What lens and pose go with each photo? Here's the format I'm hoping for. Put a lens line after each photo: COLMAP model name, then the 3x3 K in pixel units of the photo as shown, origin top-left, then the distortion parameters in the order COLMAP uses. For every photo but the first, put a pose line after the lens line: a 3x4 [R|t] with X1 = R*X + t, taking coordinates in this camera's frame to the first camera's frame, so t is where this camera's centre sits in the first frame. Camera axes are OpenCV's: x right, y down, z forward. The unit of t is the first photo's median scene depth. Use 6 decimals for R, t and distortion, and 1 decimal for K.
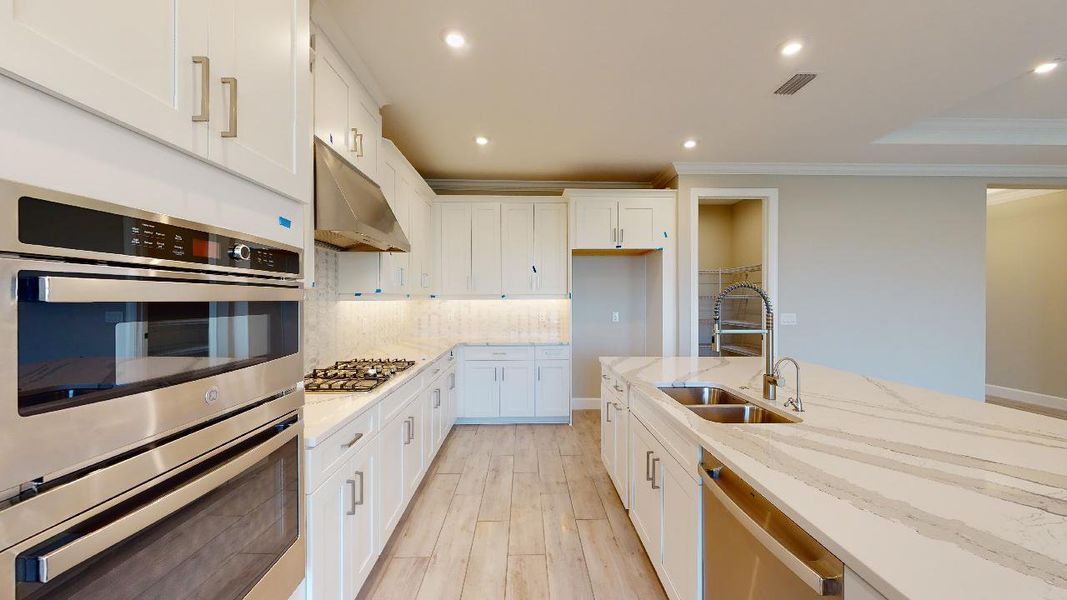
lens RADIAL K [[391.4, 0, 534.1], [0, 391.4, 299.0], [0, 0, 1]] dist [0.000745, -0.000040]
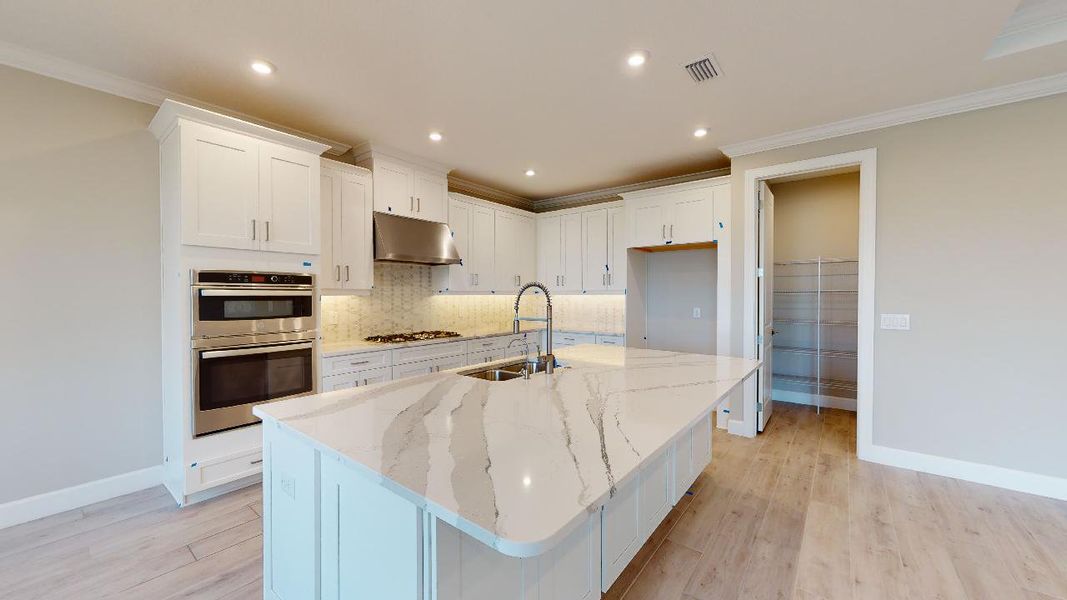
lens RADIAL K [[391.4, 0, 534.3], [0, 391.4, 297.8], [0, 0, 1]] dist [0.000745, -0.000040]
pose [[0.765316, 0.006241, -0.643624, 0.605845], [0.000408, 0.999948, 0.010181, -0.001339], [0.643655, -0.008054, 0.765274, 0.001316]]
